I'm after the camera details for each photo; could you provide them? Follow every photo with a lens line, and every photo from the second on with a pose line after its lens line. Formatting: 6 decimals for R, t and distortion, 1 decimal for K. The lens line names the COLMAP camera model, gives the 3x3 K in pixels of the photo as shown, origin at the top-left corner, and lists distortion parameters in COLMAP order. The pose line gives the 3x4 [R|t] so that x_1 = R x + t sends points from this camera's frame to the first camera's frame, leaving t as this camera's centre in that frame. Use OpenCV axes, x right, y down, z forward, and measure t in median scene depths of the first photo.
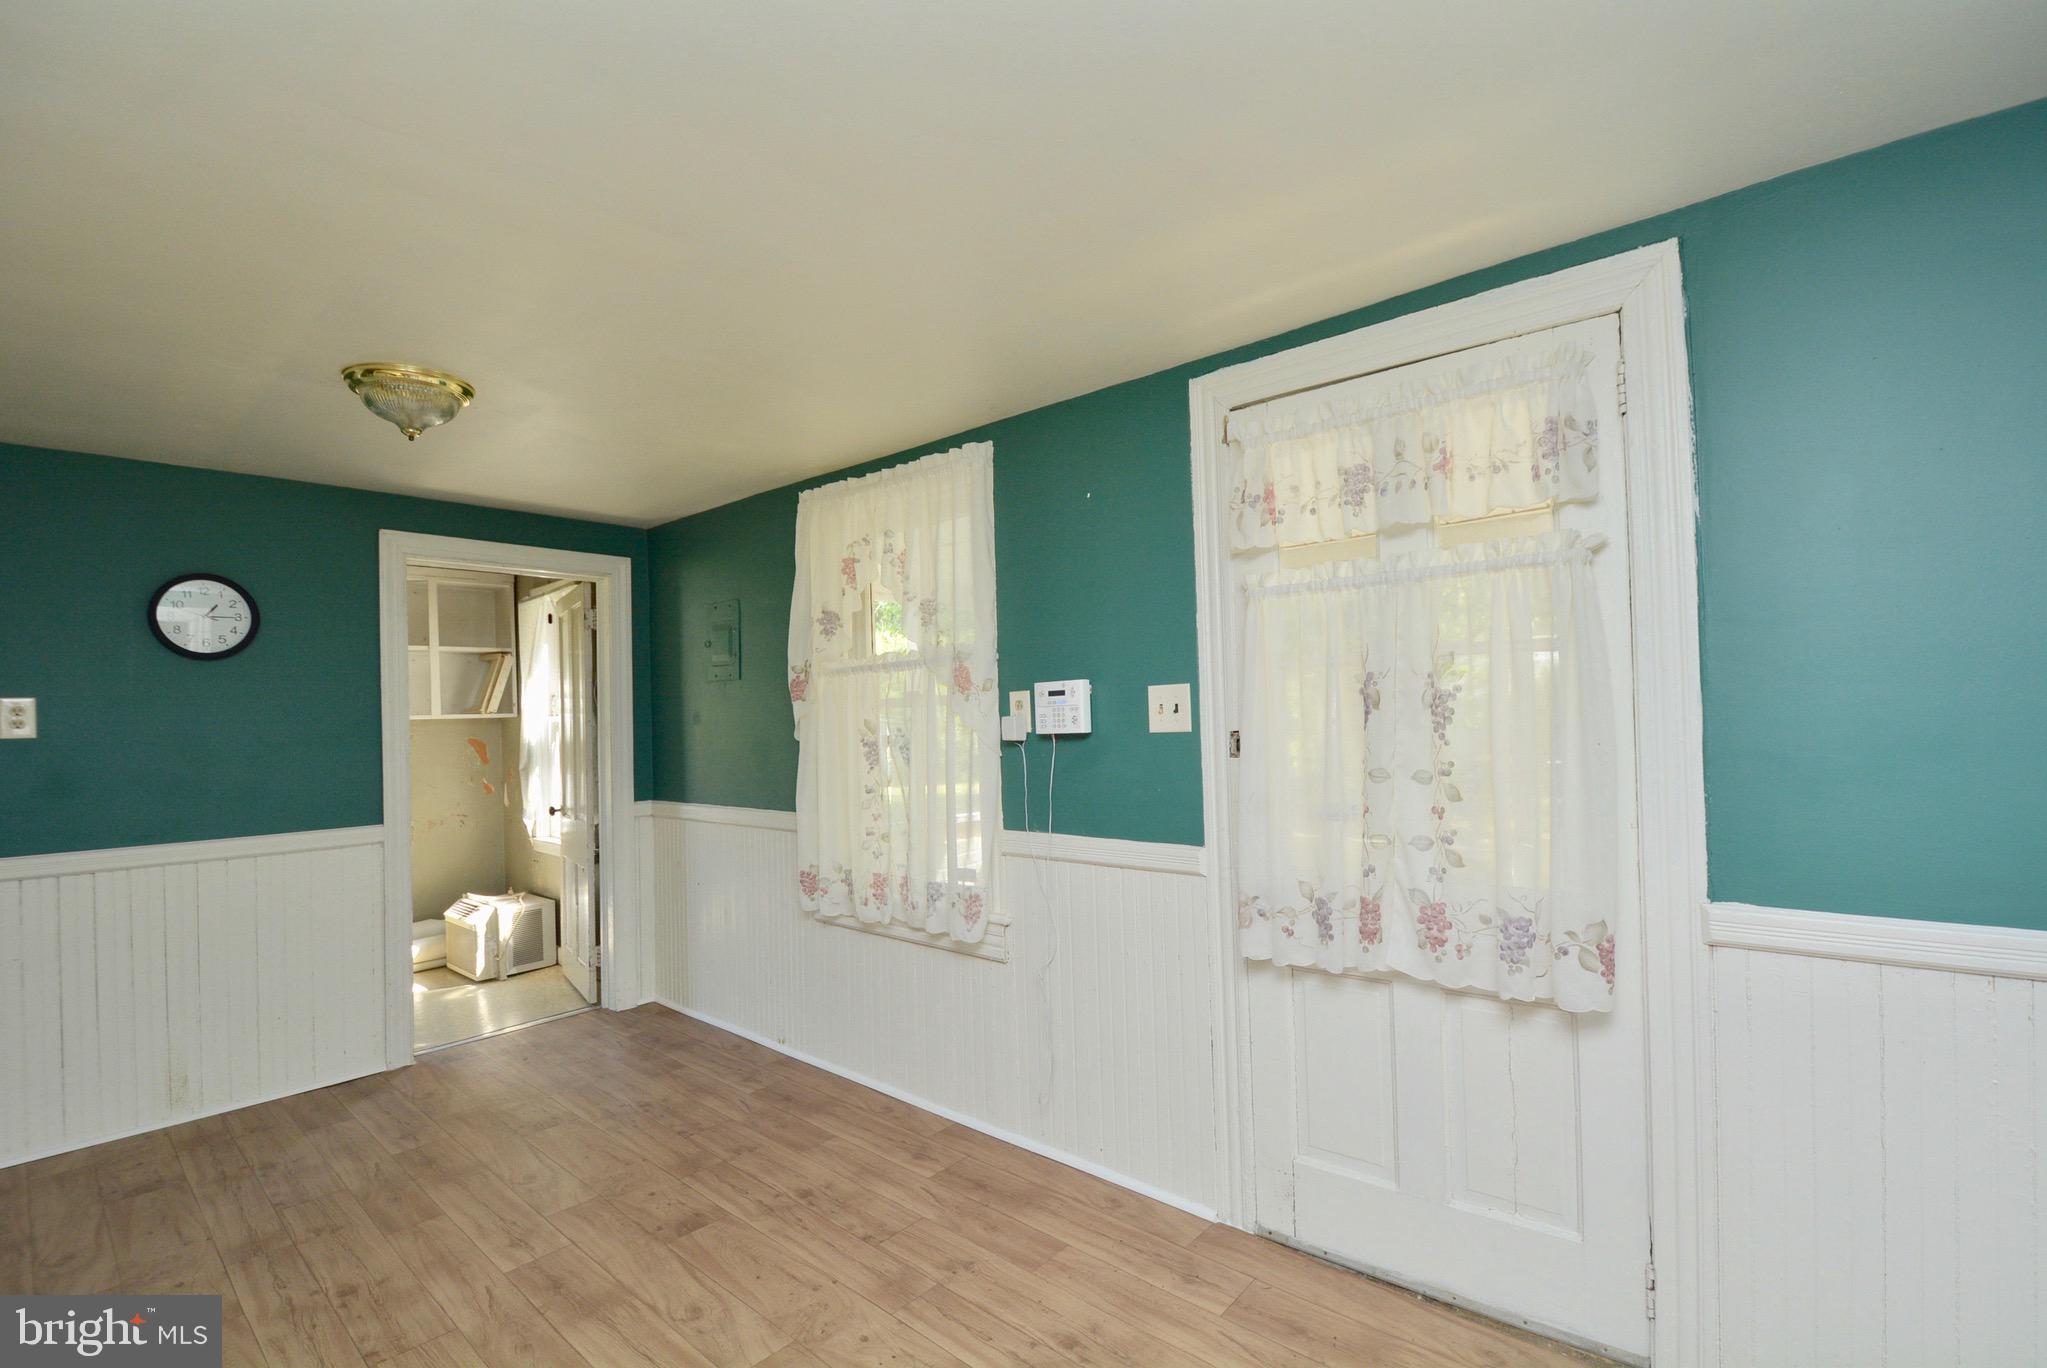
lens RADIAL K [[901.1, 0, 1052.9], [0, 901.1, 709.4], [0, 0, 1]] dist [-0.011535, -0.004054]
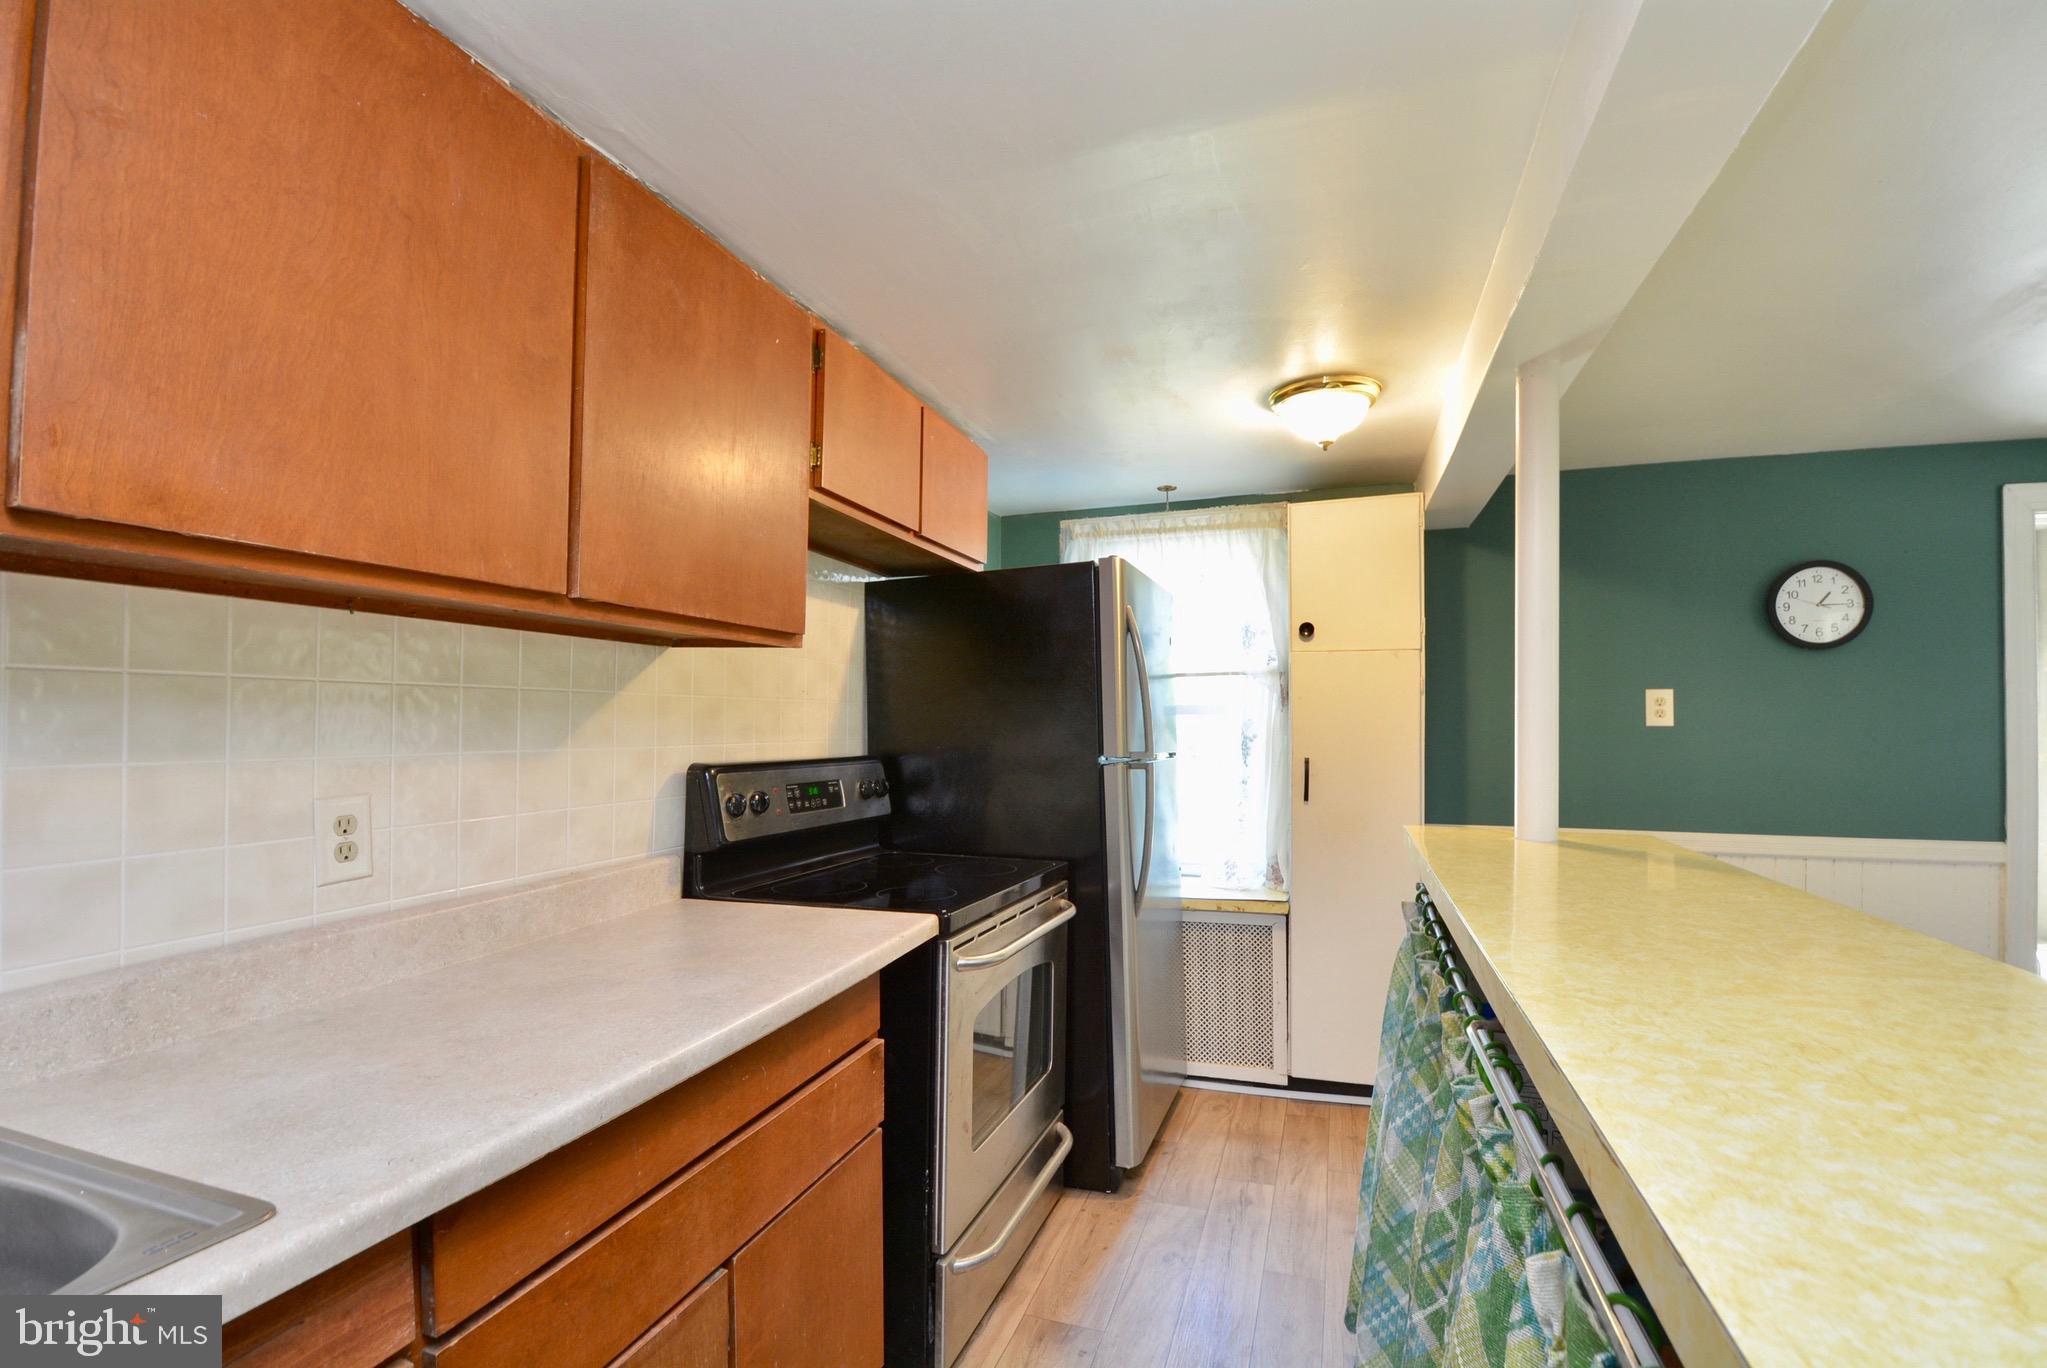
lens RADIAL K [[901.1, 0, 1035.8], [0, 901.1, 713.7], [0, 0, 1]] dist [-0.011535, -0.004054]
pose [[0.375363, 0.014147, -0.926770, -0.352357], [-0.007025, 0.999898, 0.012418, 0.006872], [0.926851, 0.001849, 0.375424, -0.141534]]
